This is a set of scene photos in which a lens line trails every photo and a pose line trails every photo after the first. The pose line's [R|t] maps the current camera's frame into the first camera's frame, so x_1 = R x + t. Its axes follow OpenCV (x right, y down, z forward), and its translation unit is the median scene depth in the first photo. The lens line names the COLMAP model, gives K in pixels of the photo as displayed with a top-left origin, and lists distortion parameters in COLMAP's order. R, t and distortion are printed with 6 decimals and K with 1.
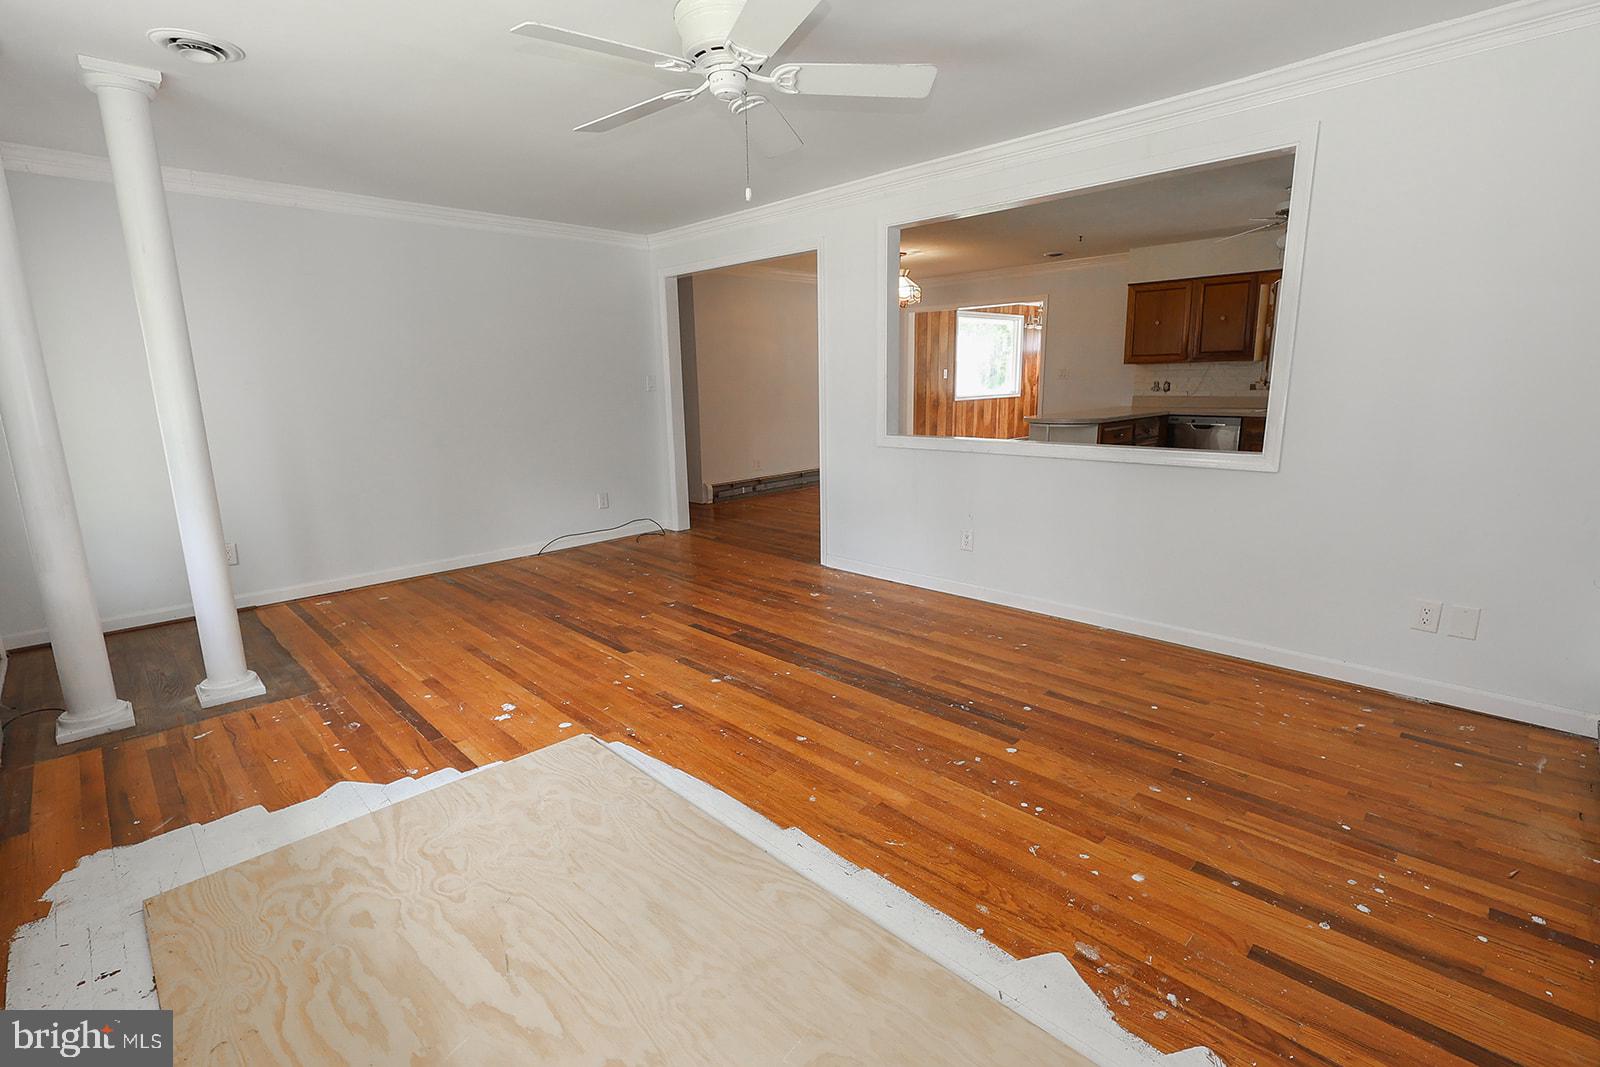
lens RADIAL K [[735.1, 0, 801.2], [0, 735.1, 534.5], [0, 0, 1]] dist [-0.004126, 0.000535]
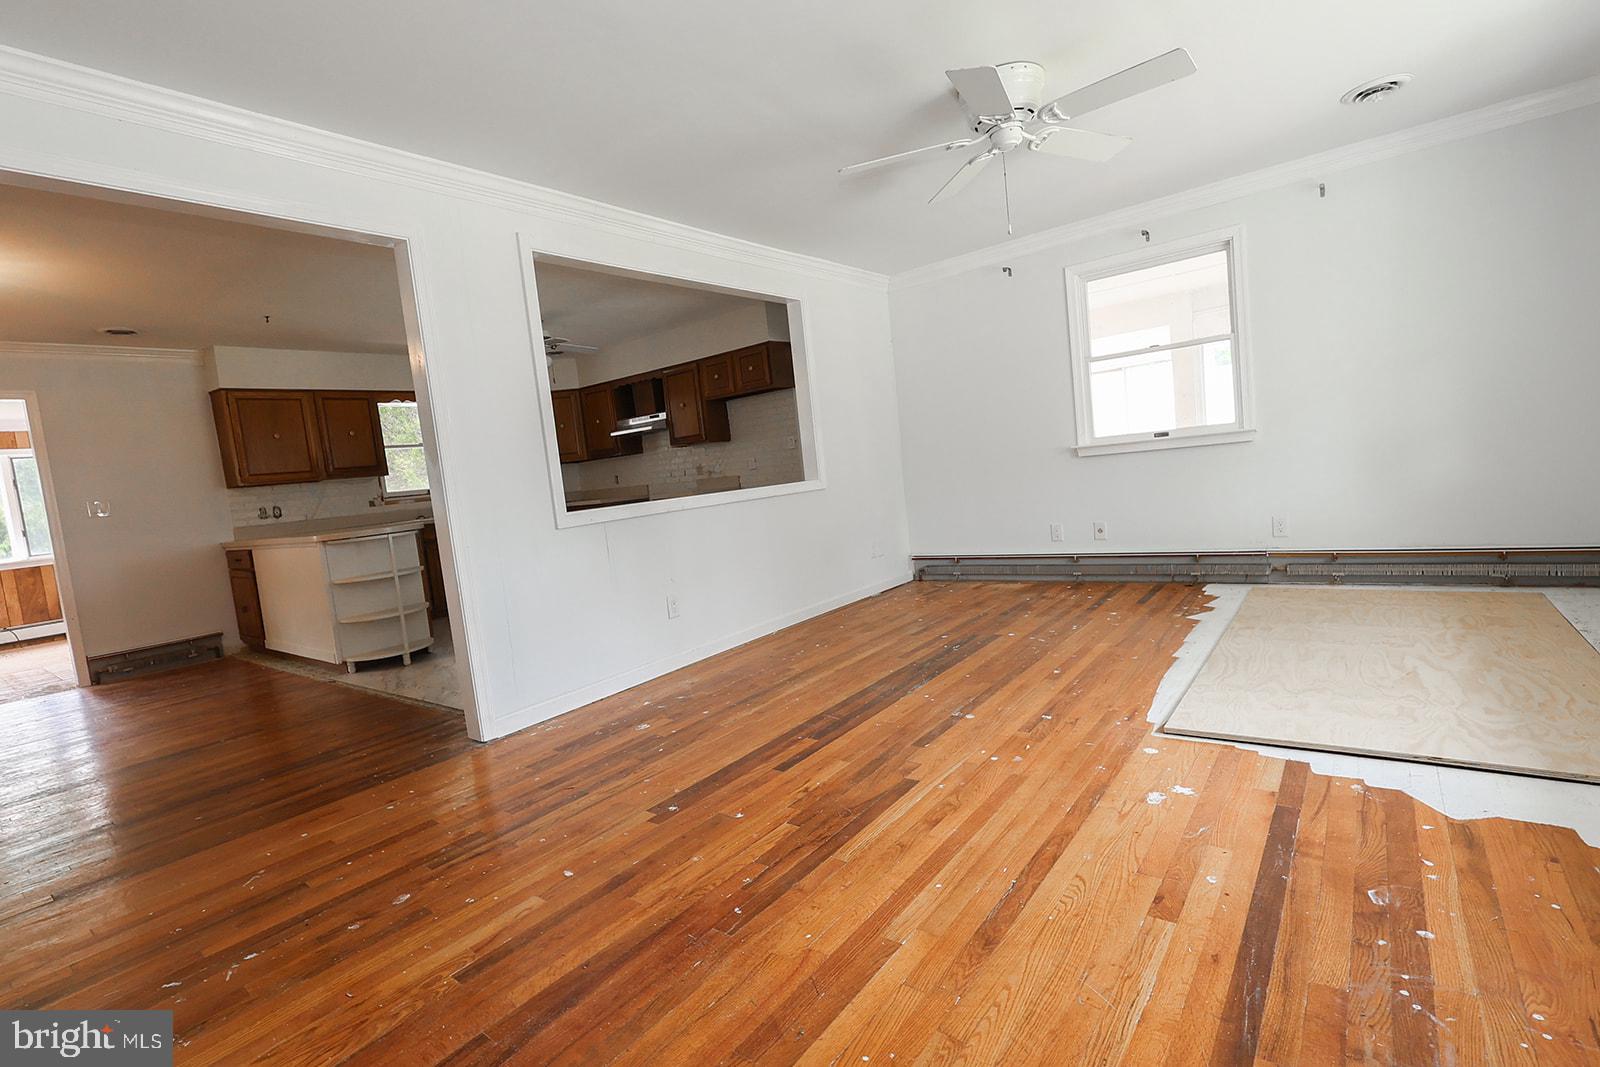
lens RADIAL K [[735.1, 0, 799.4], [0, 735.1, 533.9], [0, 0, 1]] dist [-0.004126, 0.000535]
pose [[-0.124122, -0.054623, 0.990762, -0.884004], [0.314703, 0.944768, 0.091513, -0.141101], [-0.941040, 0.323154, -0.100076, 1.126797]]
